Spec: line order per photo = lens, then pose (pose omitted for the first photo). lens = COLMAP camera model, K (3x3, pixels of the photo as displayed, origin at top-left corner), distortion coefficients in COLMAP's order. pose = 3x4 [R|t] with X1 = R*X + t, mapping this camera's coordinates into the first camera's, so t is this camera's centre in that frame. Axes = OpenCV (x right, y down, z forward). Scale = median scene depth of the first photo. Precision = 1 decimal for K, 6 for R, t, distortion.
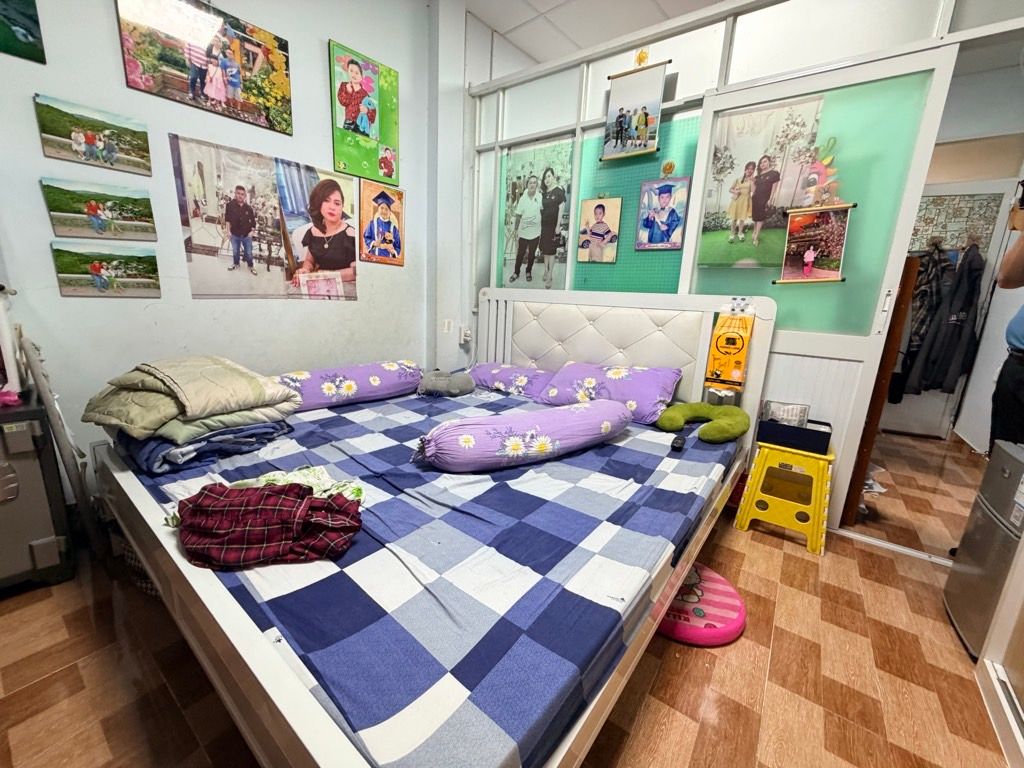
lens RADIAL K [[407.1, 0, 510.0], [0, 407.1, 384.6], [0, 0, 1]] dist [-0.000699, 0.000156]
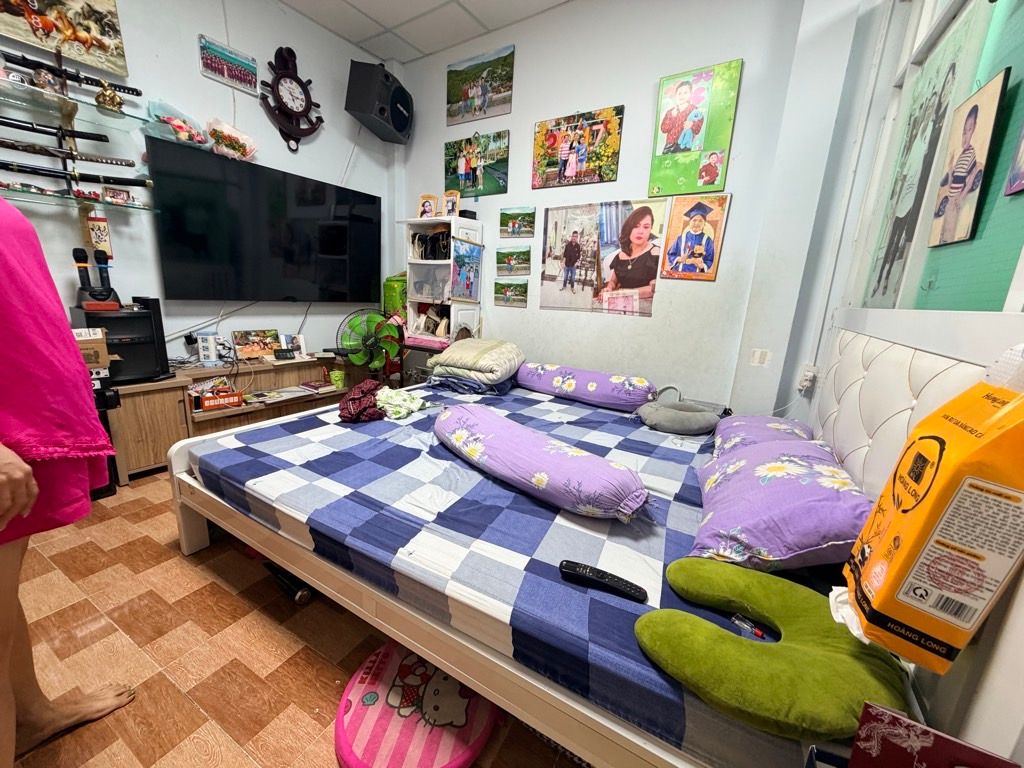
lens RADIAL K [[407.1, 0, 510.0], [0, 407.1, 384.6], [0, 0, 1]] dist [-0.000699, 0.000156]
pose [[0.131253, 0.185372, -0.973863, 0.731424], [-0.262422, 0.953815, 0.146188, -0.121209], [0.955985, 0.236376, 0.173836, 0.628314]]
